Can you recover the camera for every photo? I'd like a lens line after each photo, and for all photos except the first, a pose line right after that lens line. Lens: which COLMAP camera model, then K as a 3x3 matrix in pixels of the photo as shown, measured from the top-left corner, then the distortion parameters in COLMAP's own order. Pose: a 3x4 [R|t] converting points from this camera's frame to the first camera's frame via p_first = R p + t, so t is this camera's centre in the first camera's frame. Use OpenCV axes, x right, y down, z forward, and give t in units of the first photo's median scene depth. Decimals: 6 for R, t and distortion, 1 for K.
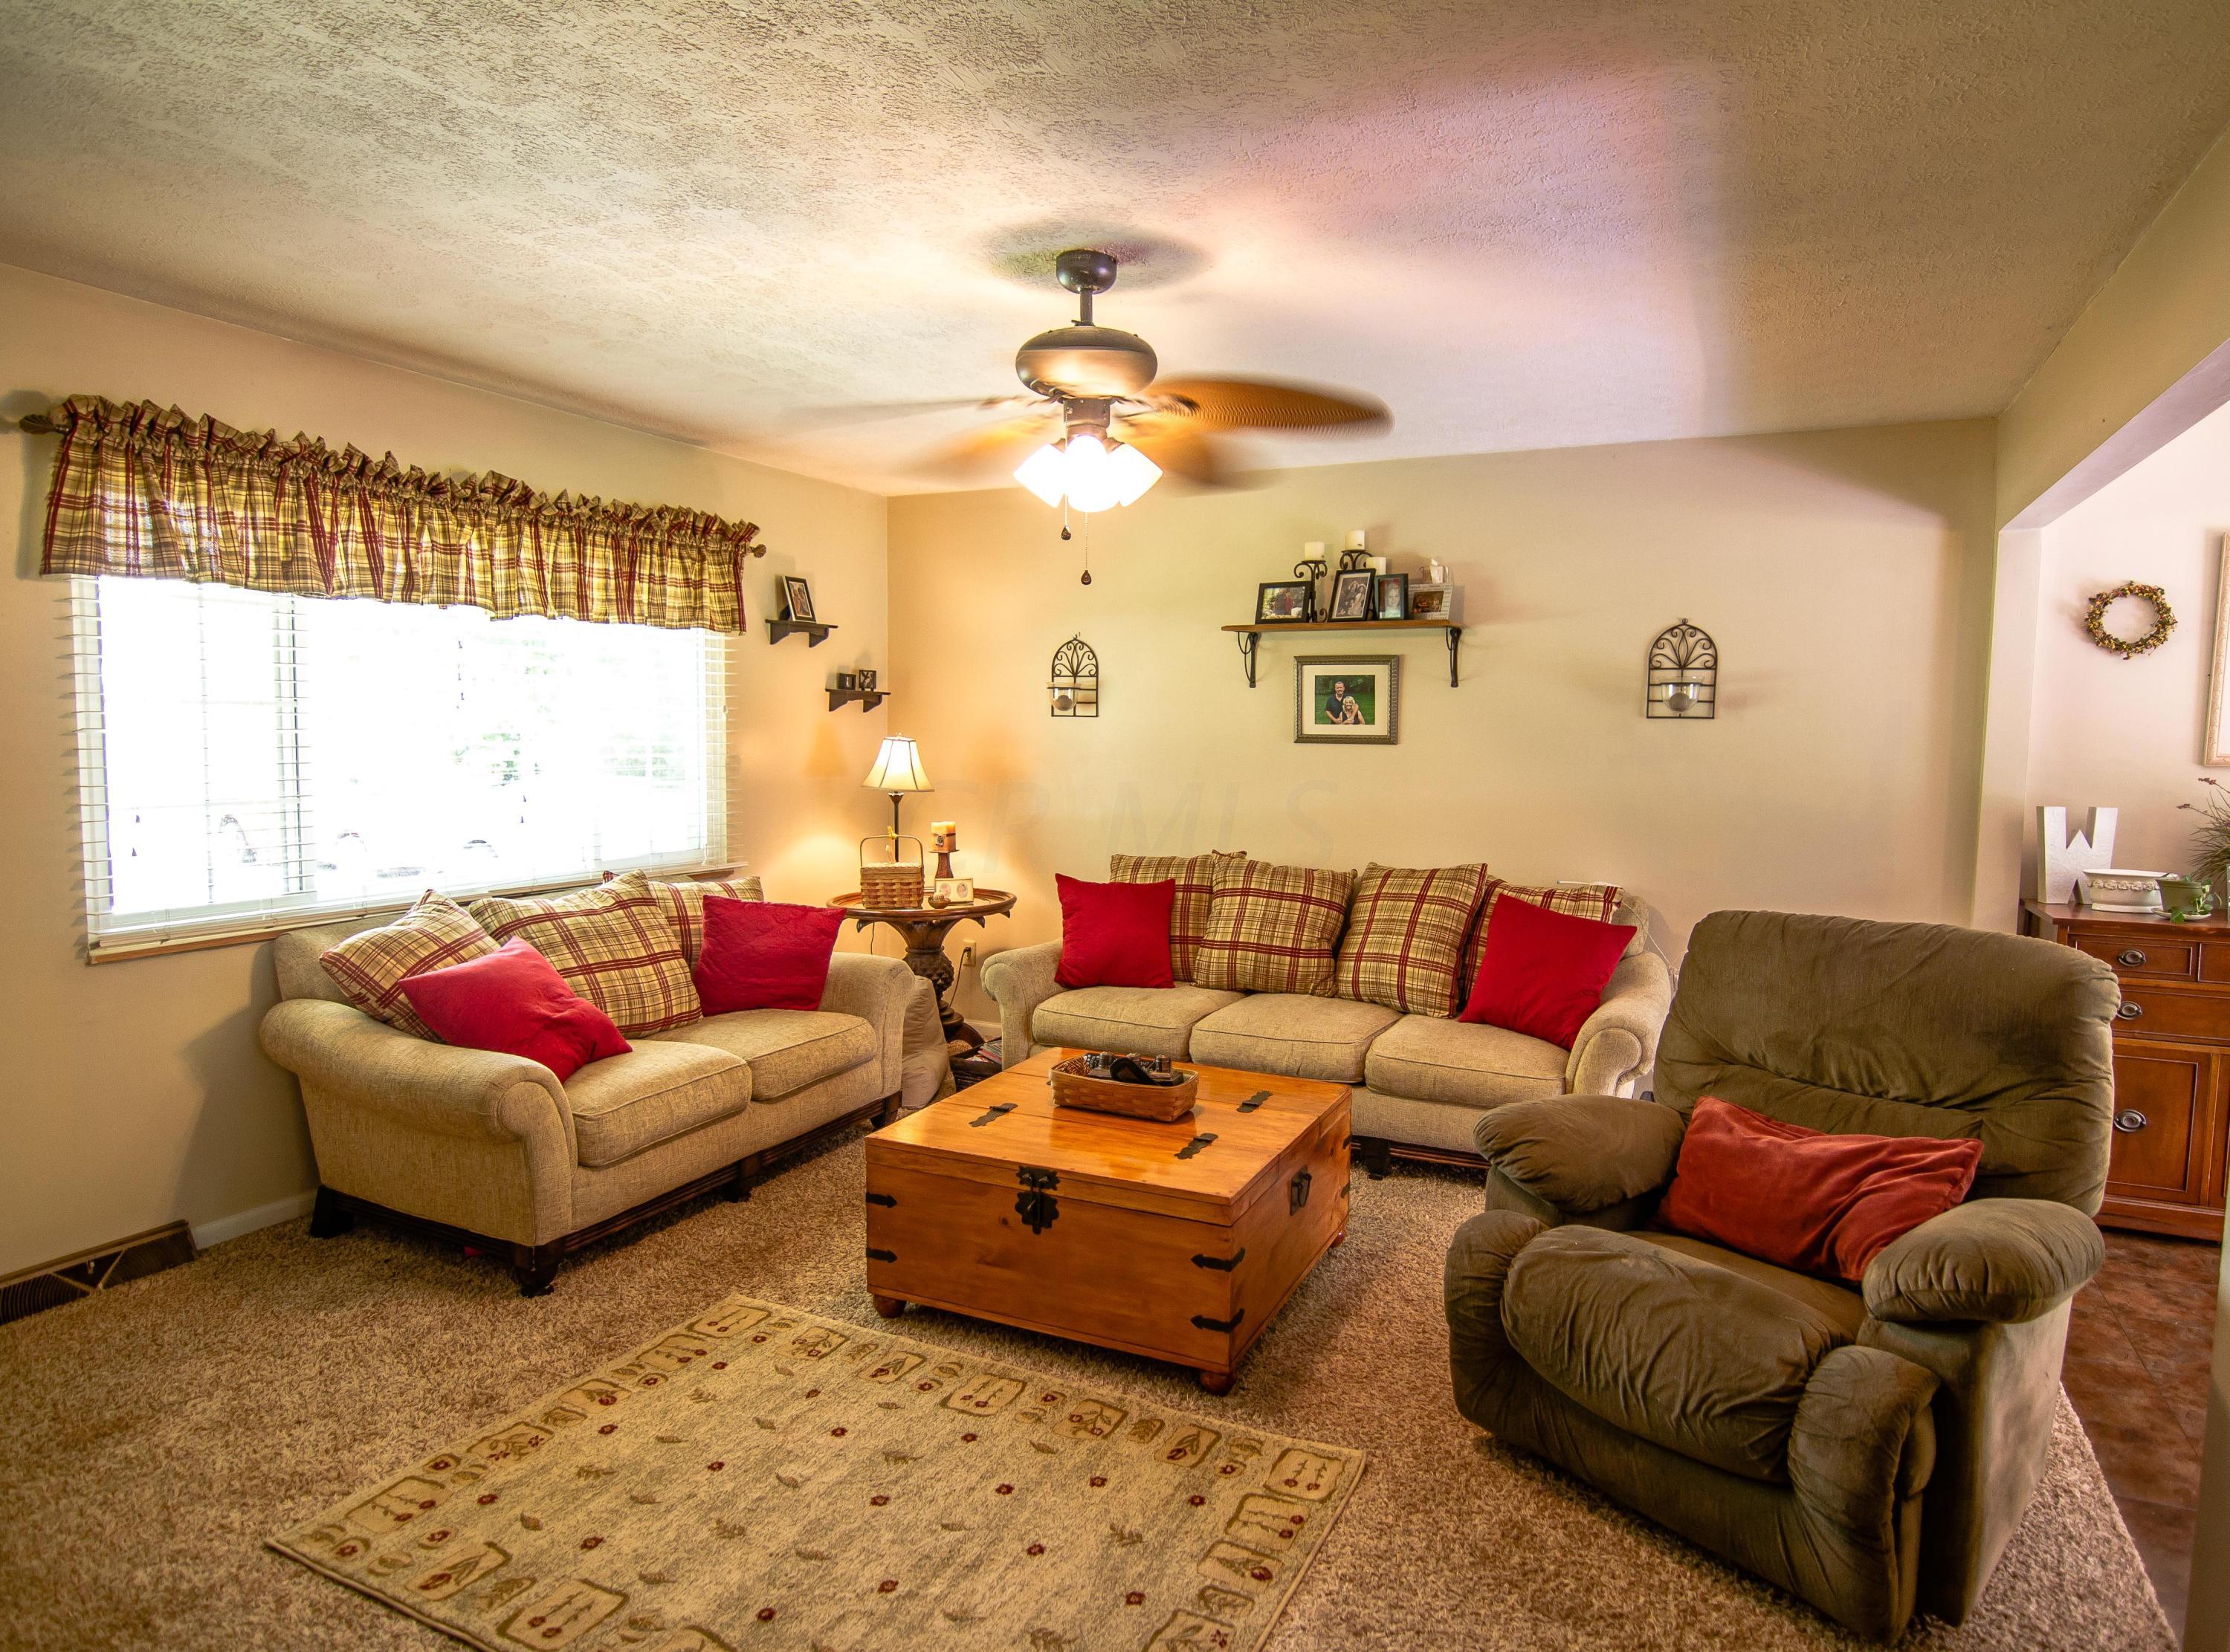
lens RADIAL K [[1256.3, 0, 1115.0], [0, 1256.3, 826.0], [0, 0, 1]] dist [0.000450, -0.001477]
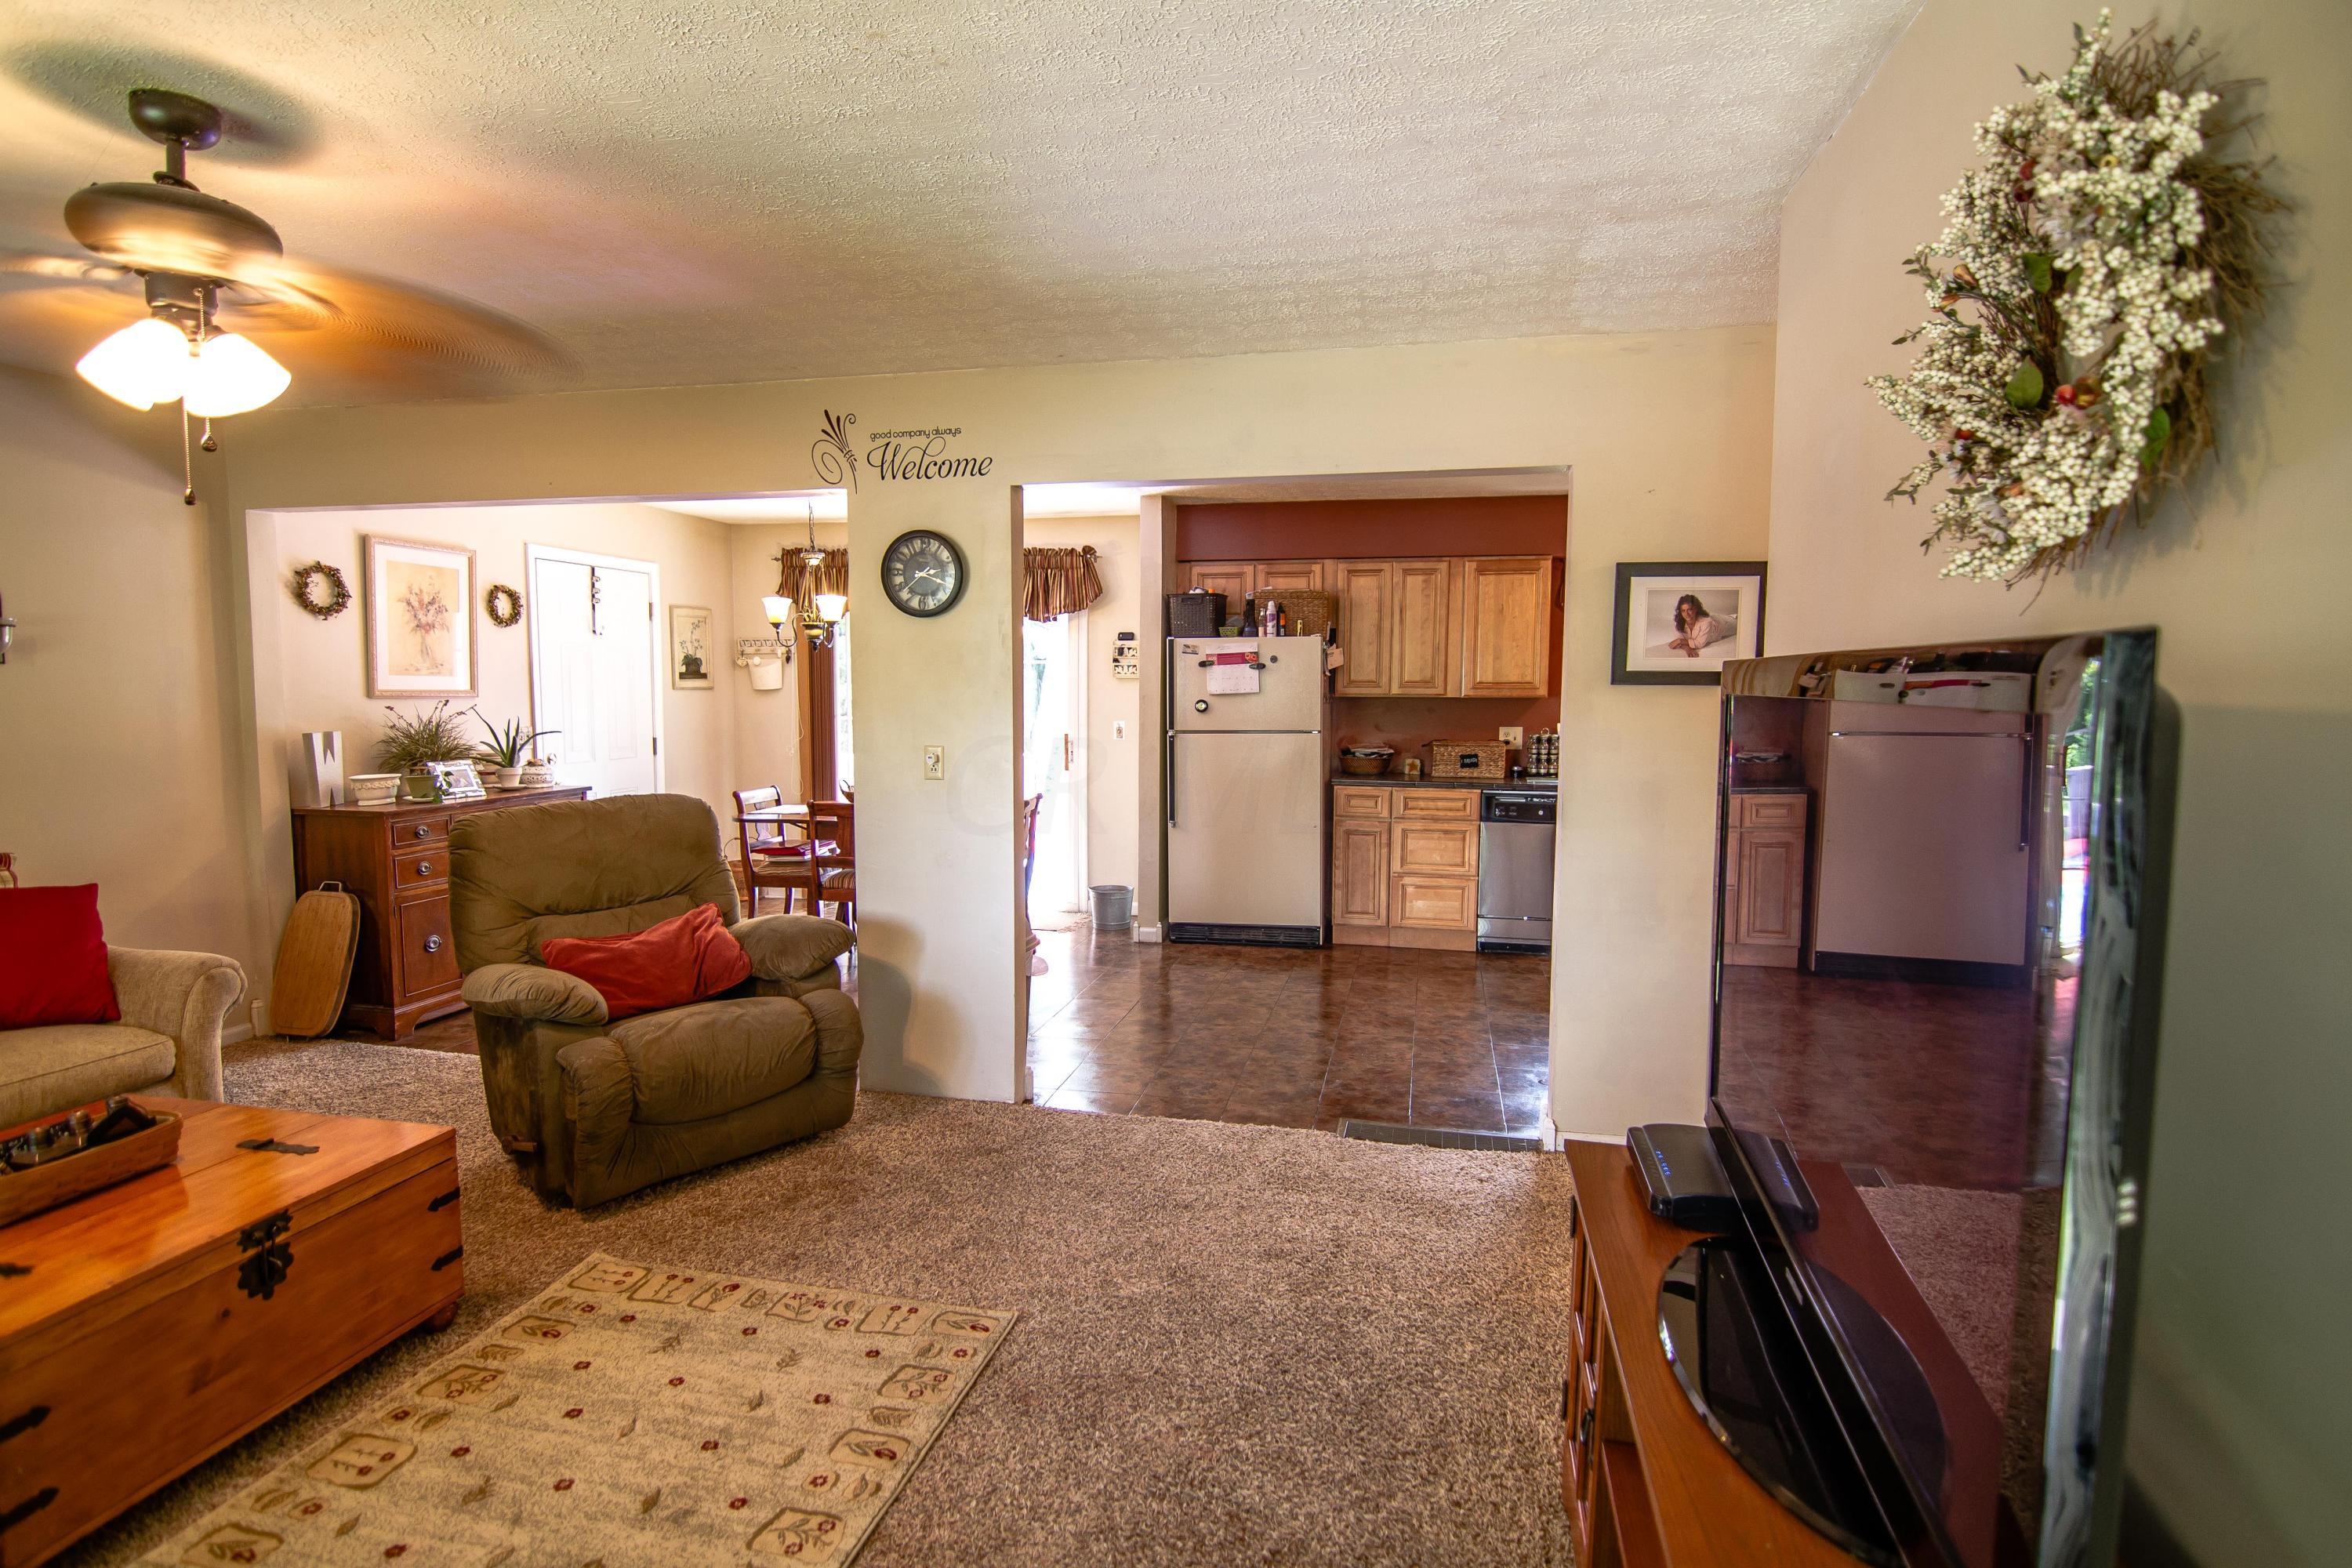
lens RADIAL K [[1228.7, 0, 1176.0], [0, 1228.7, 784.0], [0, 0, 1]] dist [-0.000761, -0.016166]
pose [[-0.214890, -0.093982, 0.972106, -0.566169], [0.071536, 0.991171, 0.111639, -0.033744], [-0.974015, 0.093530, -0.206270, 0.336543]]
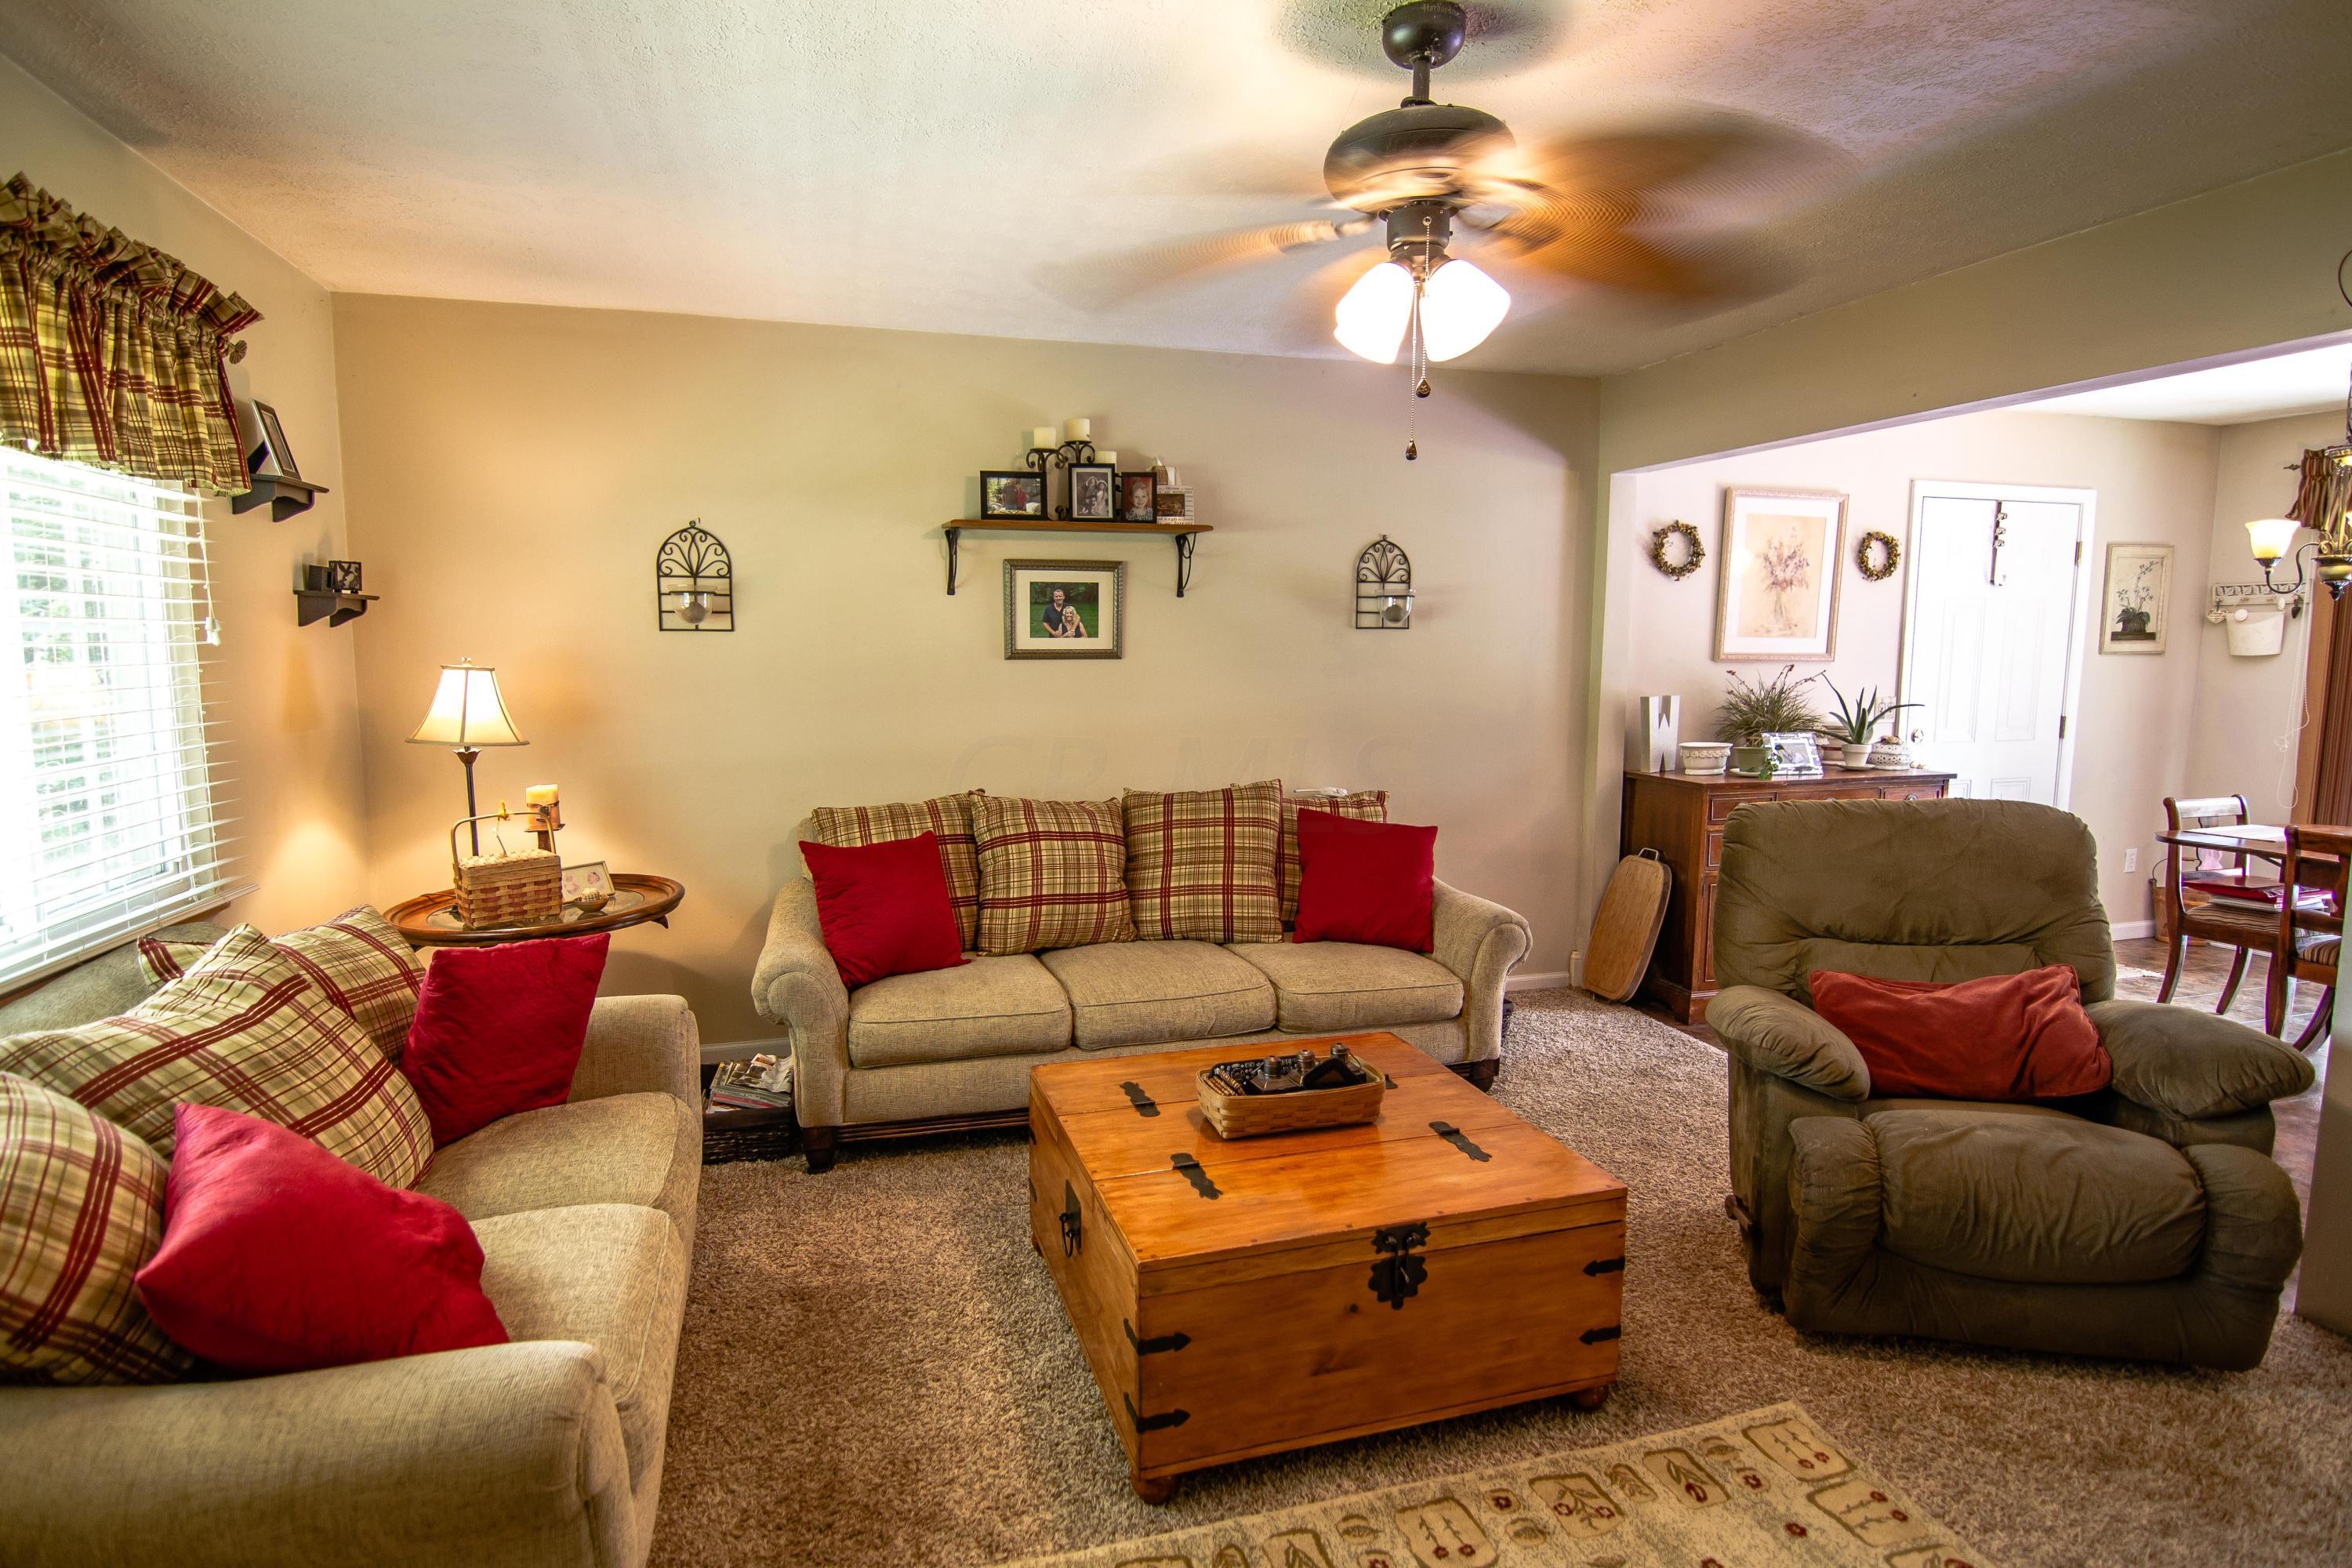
lens RADIAL K [[1237.2, 0, 1145.4], [0, 1237.2, 790.2], [0, 0, 1]] dist [0.001967, -0.016021]
pose [[0.756152, -0.091918, 0.647908, -0.389727], [0.061833, 0.995692, 0.069094, -0.032933], [-0.651468, -0.012183, 0.758578, 0.320927]]
